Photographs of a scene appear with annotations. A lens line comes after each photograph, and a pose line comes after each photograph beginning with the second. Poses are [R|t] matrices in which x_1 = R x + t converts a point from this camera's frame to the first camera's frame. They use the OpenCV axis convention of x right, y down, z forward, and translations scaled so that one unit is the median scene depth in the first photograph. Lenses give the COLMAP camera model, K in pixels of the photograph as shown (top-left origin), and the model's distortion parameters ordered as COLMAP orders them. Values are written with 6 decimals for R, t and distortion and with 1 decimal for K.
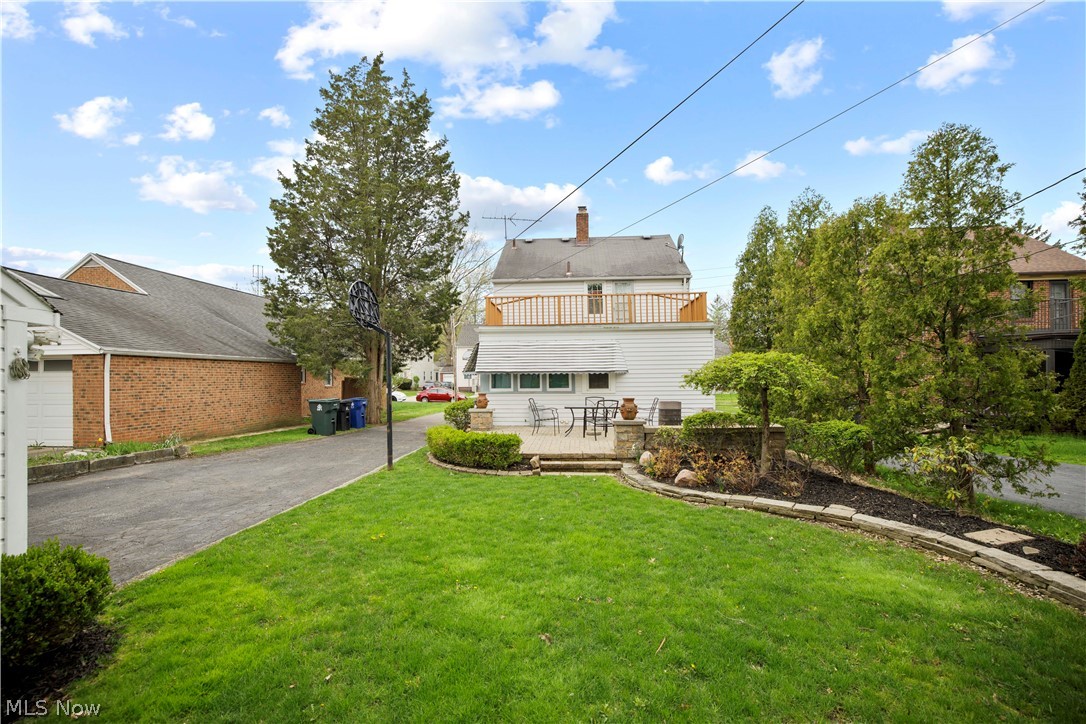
lens RADIAL K [[472.3, 0, 539.0], [0, 472.3, 379.2], [0, 0, 1]] dist [-0.052274, 0.019224]
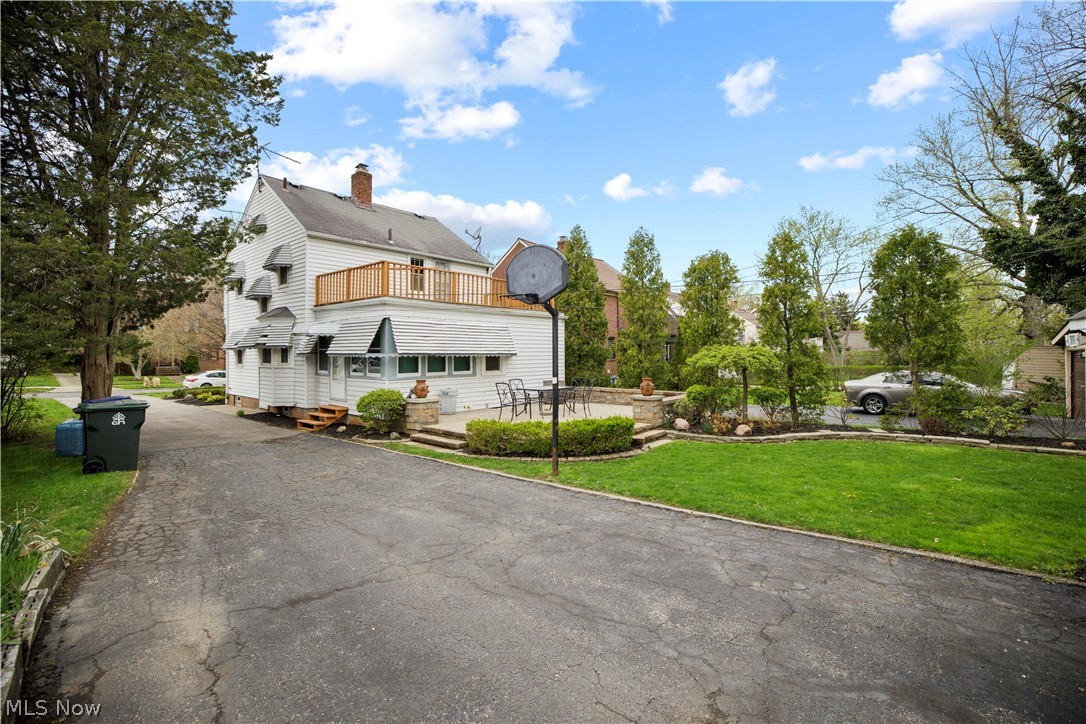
lens RADIAL K [[465.5, 0, 539.6], [0, 465.5, 358.2], [0, 0, 1]] dist [-0.048581, 0.017175]
pose [[0.585774, -0.008318, 0.810431, -0.652997], [-0.000114, 0.999946, 0.010346, -0.017471], [-0.810474, -0.006153, 0.585742, 0.346440]]
